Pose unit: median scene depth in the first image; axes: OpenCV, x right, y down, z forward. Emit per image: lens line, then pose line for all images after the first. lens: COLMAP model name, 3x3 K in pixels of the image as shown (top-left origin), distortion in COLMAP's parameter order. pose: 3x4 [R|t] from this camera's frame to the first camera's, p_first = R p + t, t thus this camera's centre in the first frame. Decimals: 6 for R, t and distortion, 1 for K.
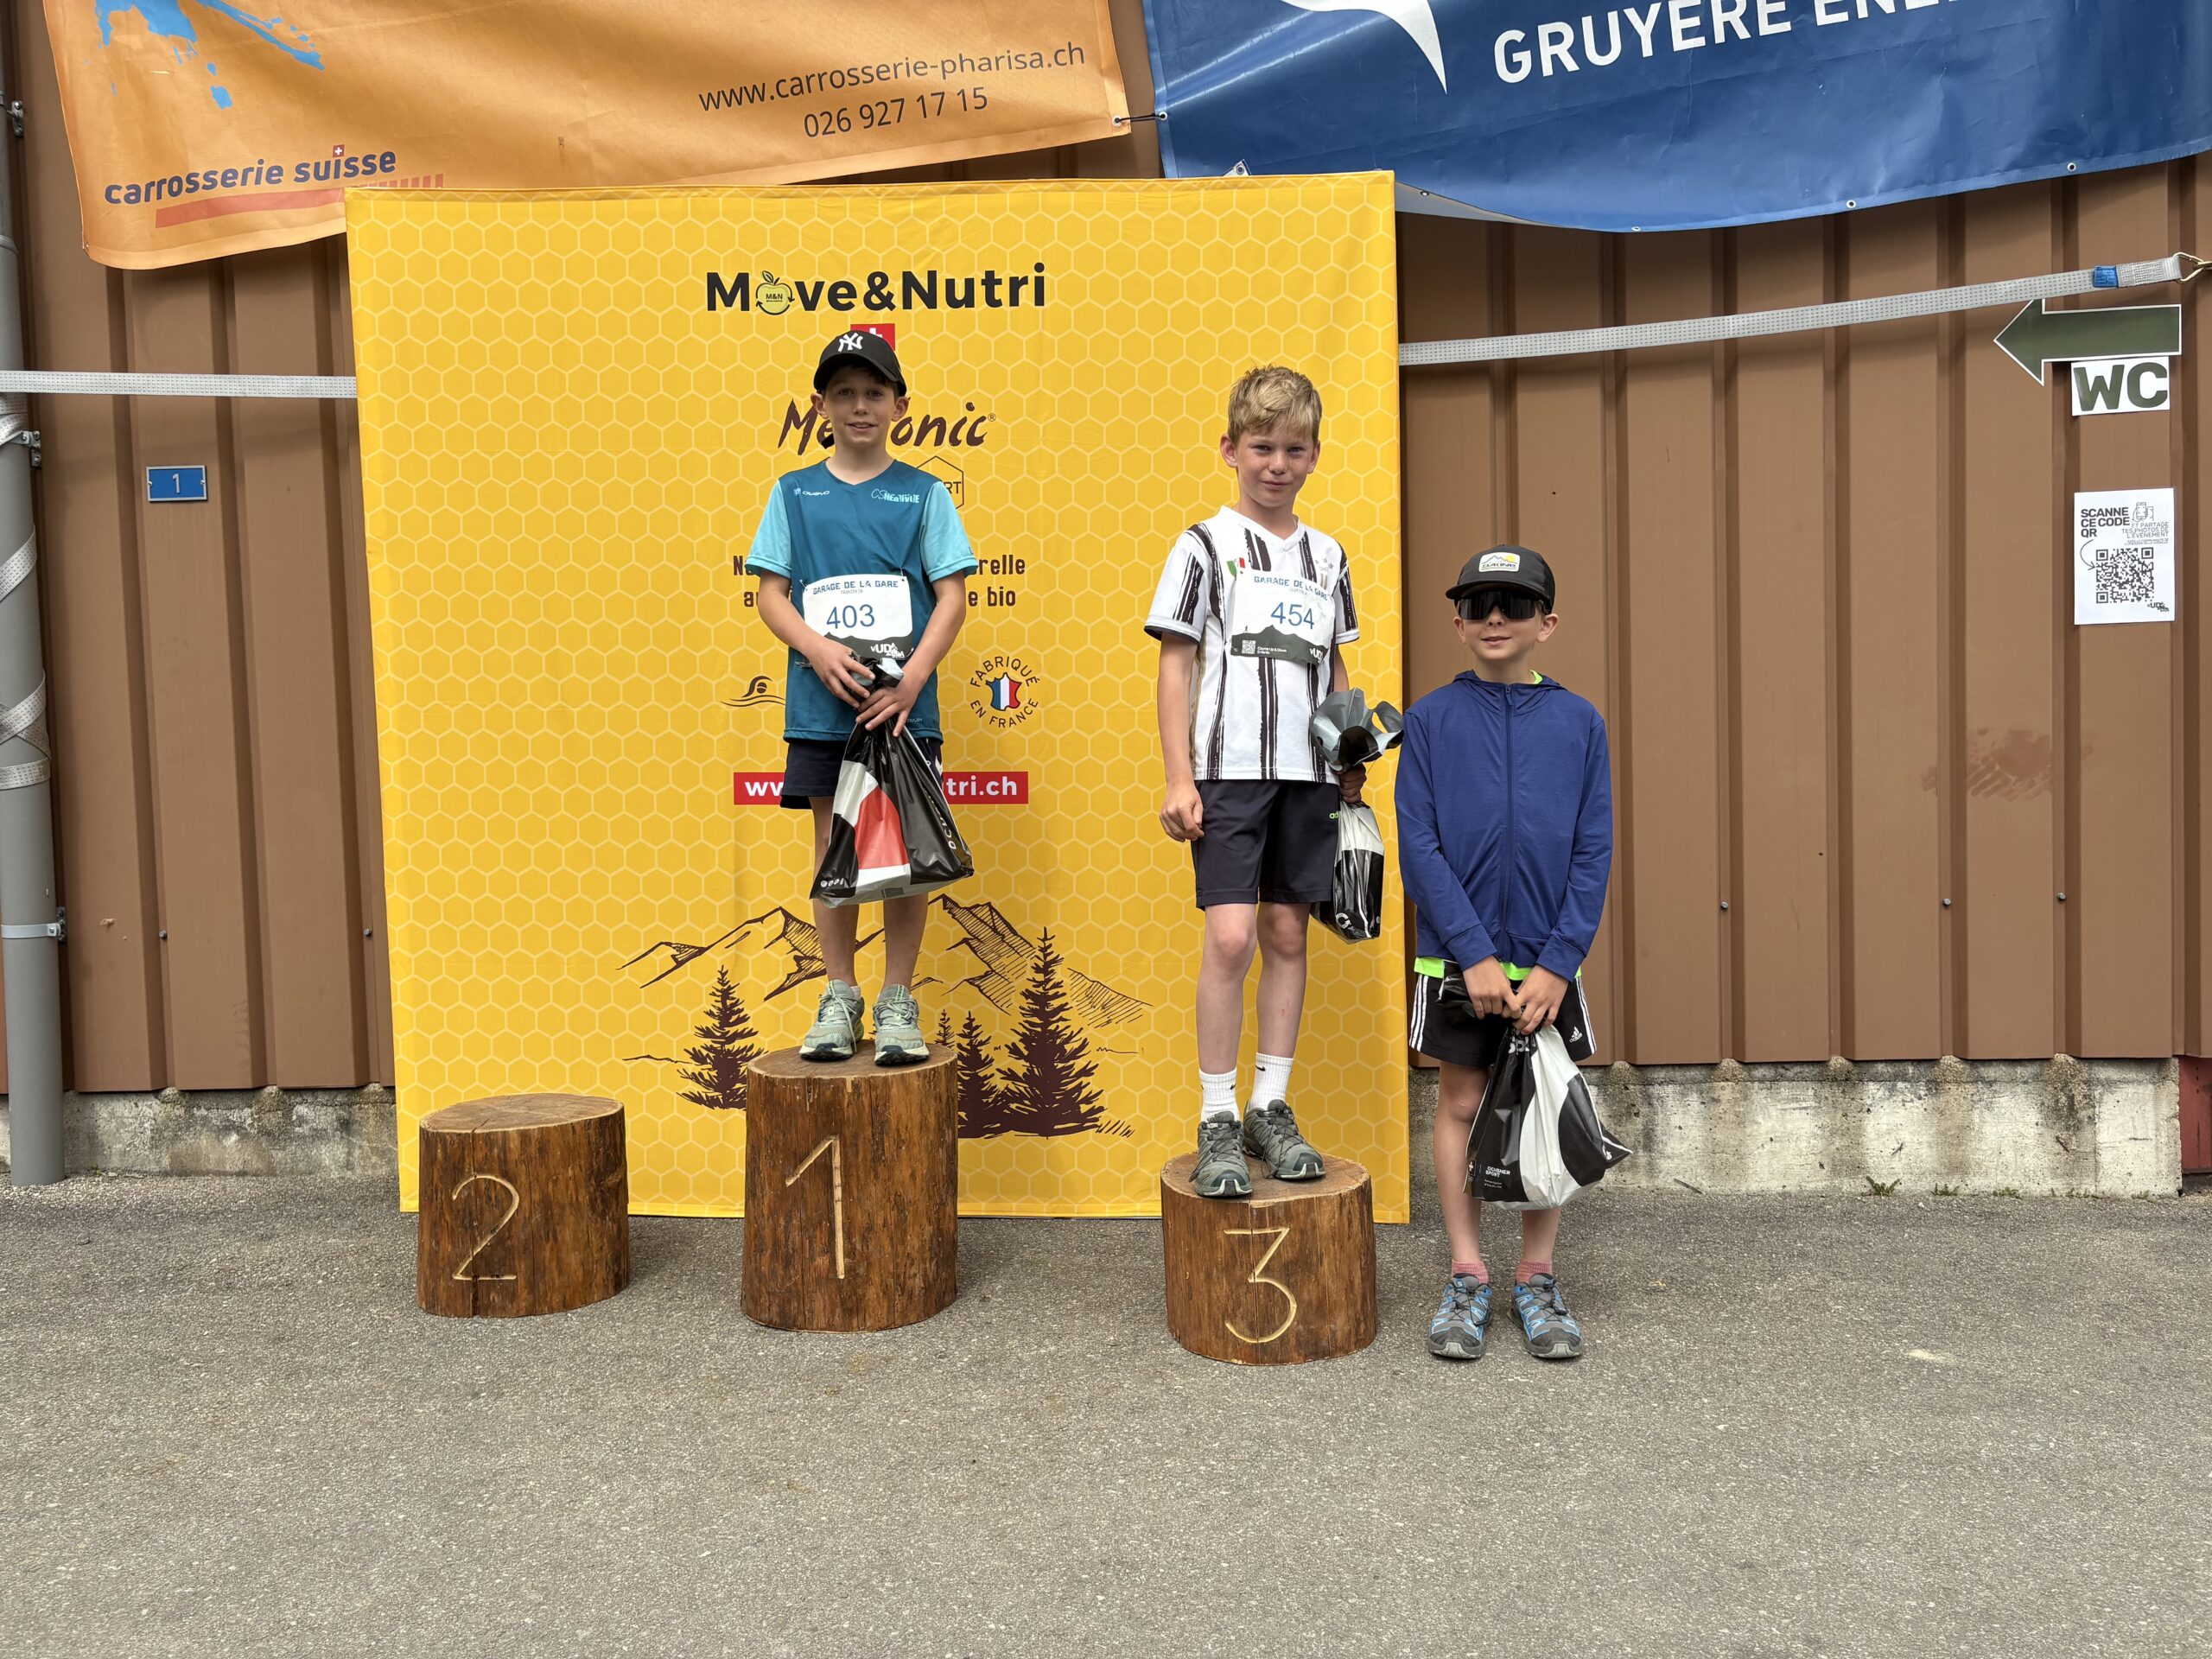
lens RADIAL K [[1648.8, 0, 1118.0], [0, 1648.8, 819.6], [0, 0, 1]] dist [0.078061, -0.085294]
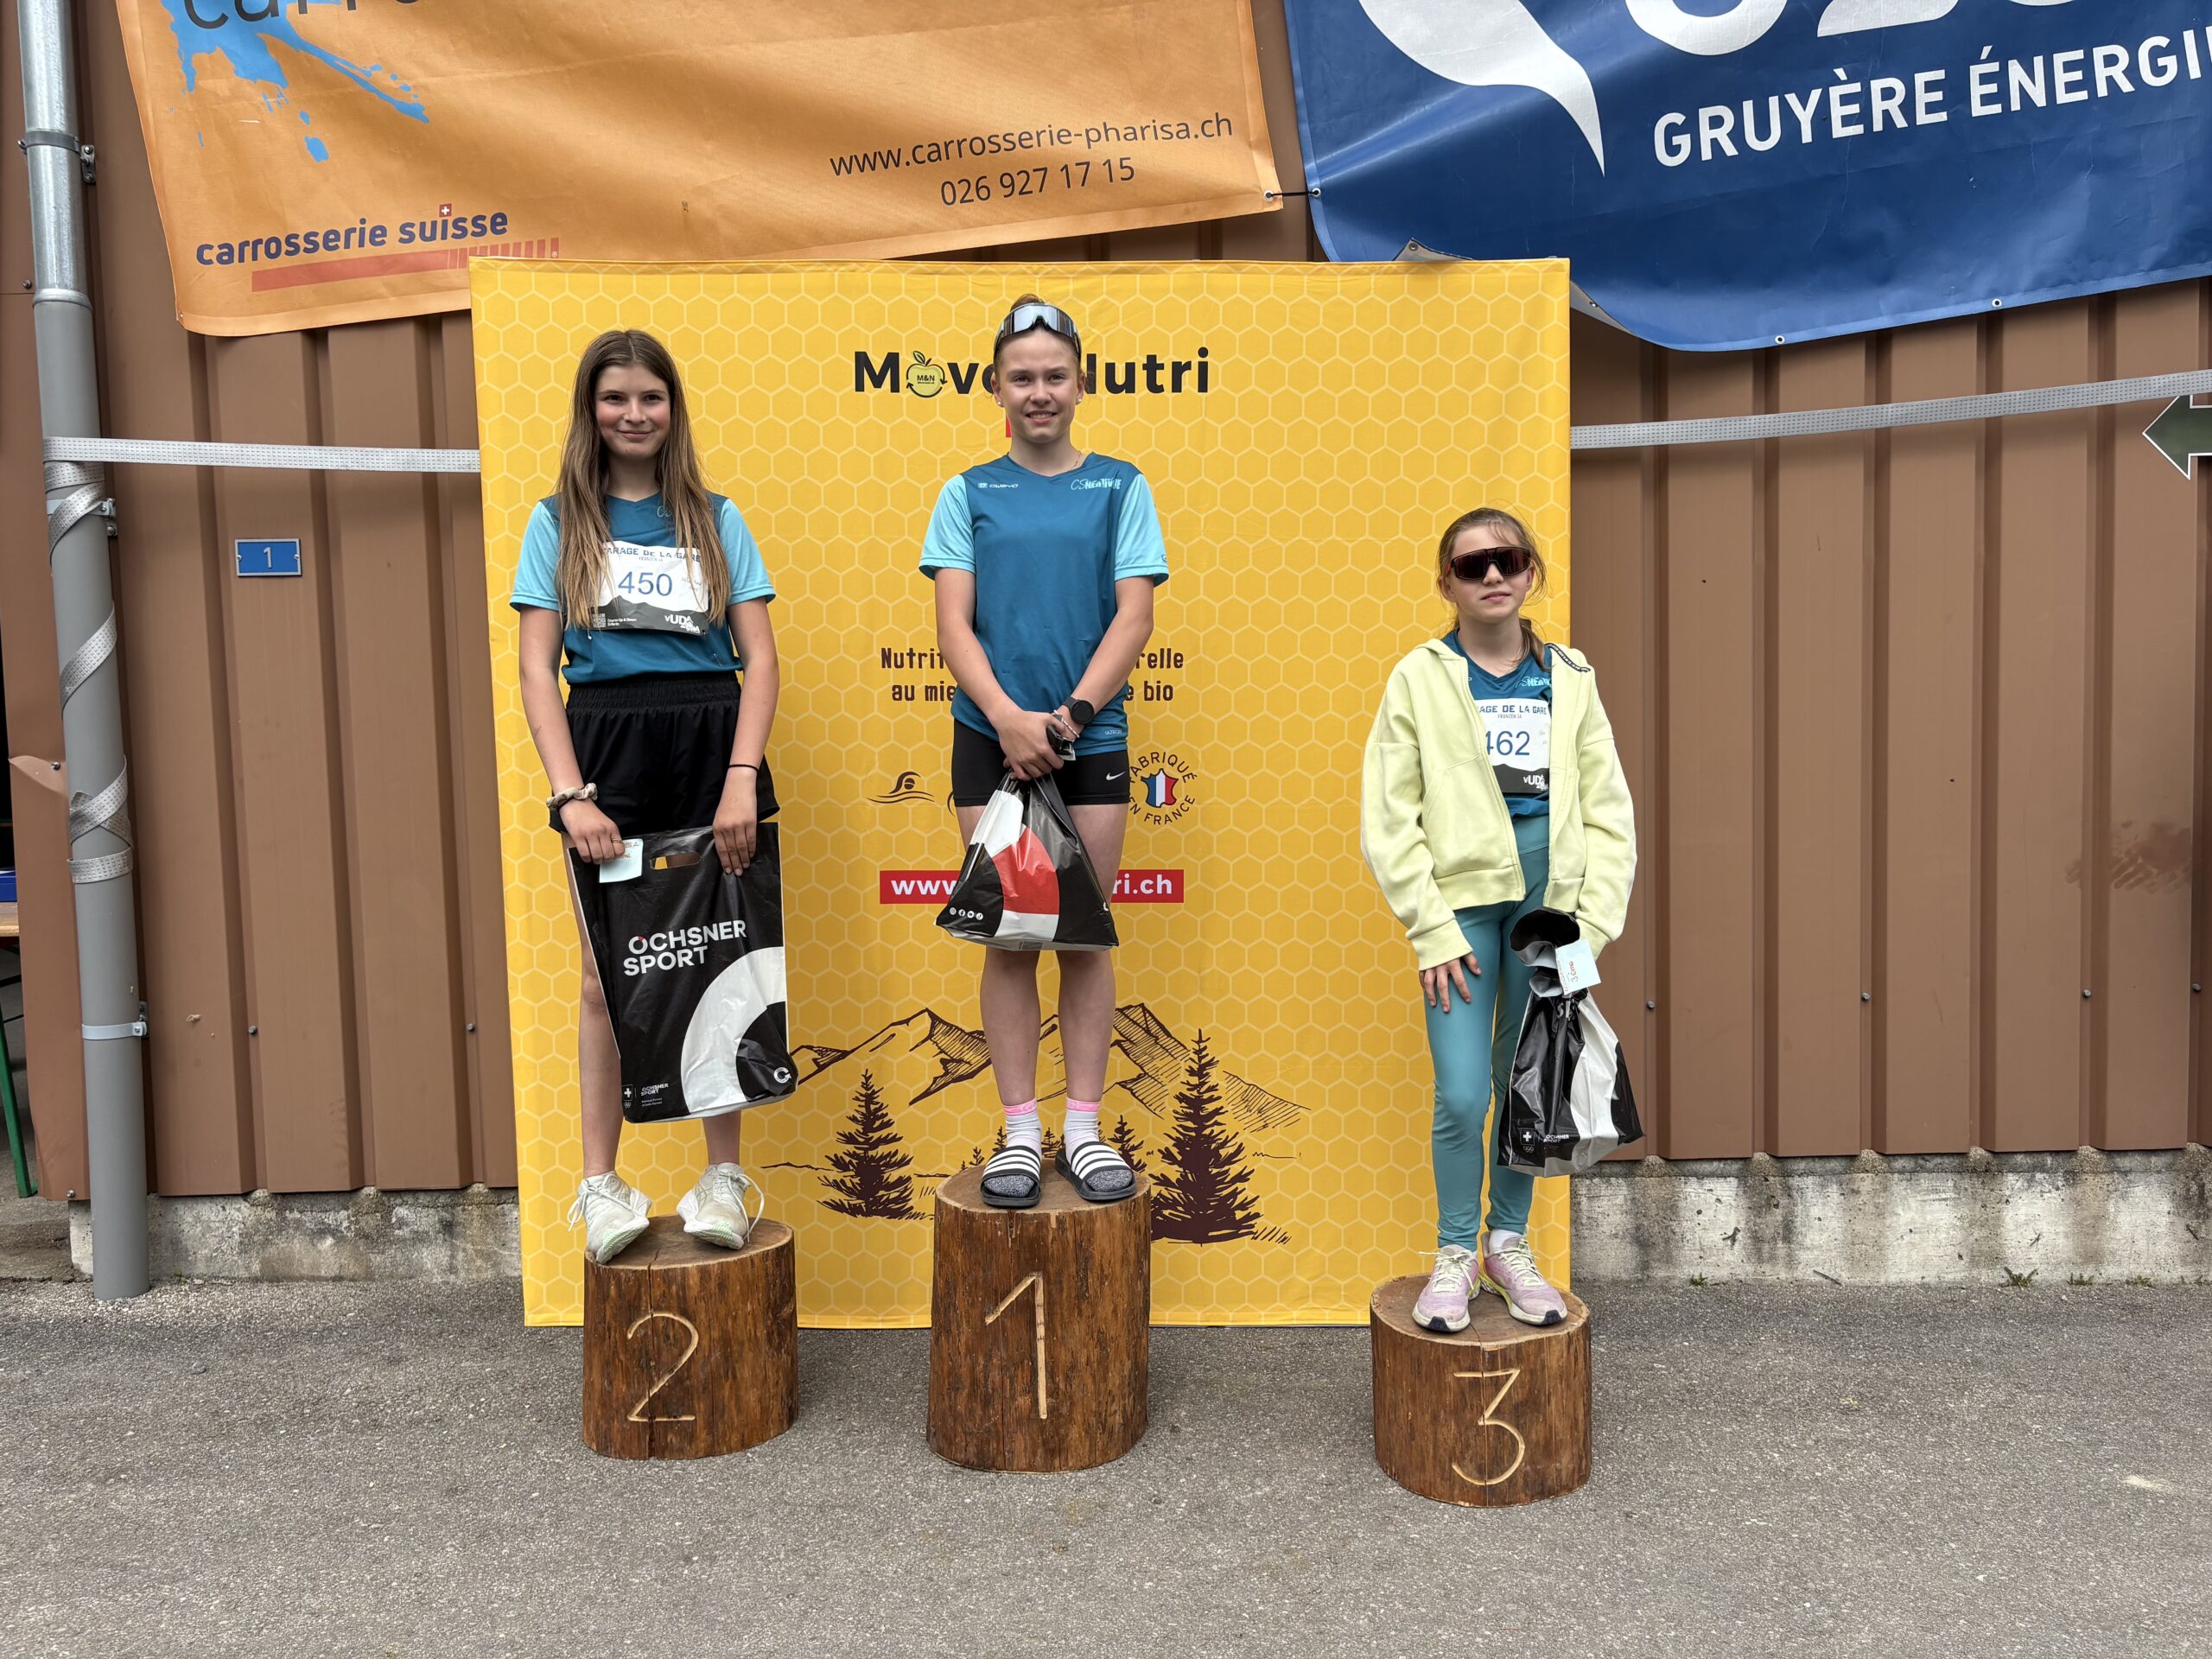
lens RADIAL K [[1648.7, 0, 1109.7], [0, 1648.7, 835.9], [0, 0, 1]] dist [0.076117, -0.083084]
pose [[0.998677, -0.000070, 0.051424, -0.149392], [-0.000958, 0.999800, 0.019960, -0.069053], [-0.051415, -0.019983, 0.998477, 0.032574]]
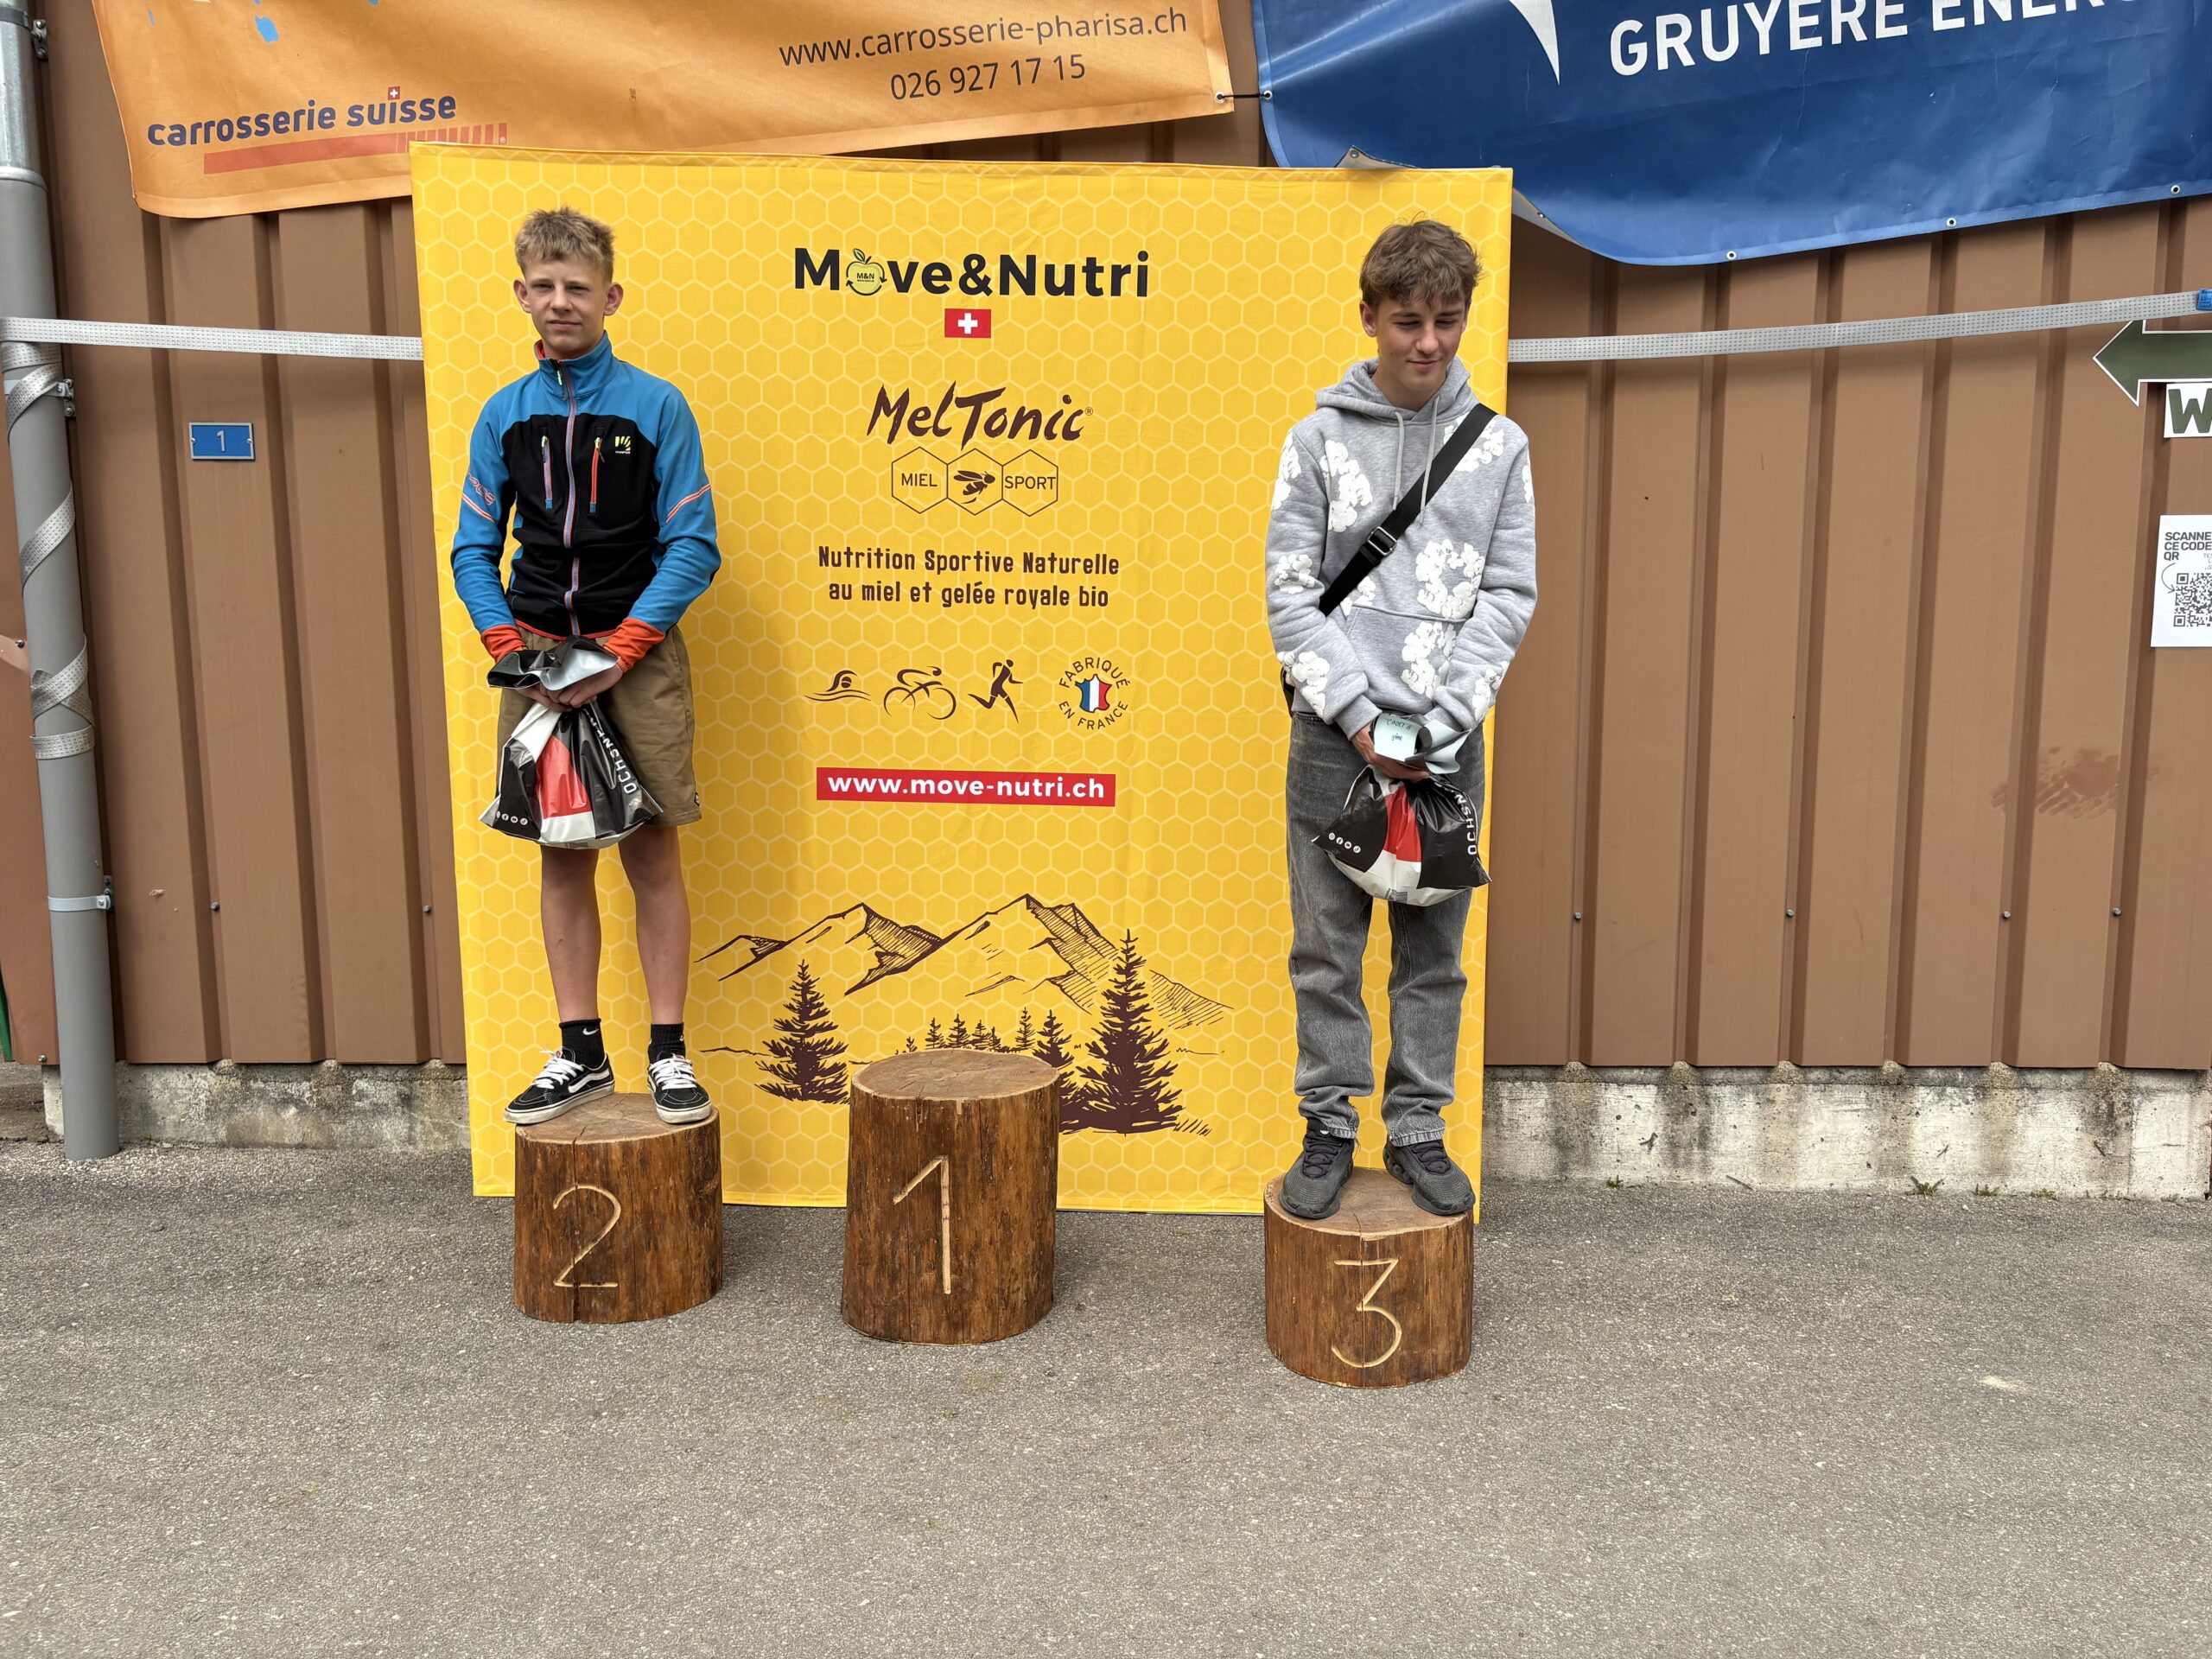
lens RADIAL K [[1649.0, 0, 1129.4], [0, 1649.0, 836.3], [0, 0, 1]] dist [0.080197, -0.086381]
pose [[0.998975, 0.020825, 0.040192, -0.085928], [-0.024033, 0.996420, 0.081053, -0.072835], [-0.038360, -0.081936, 0.995899, 0.008129]]
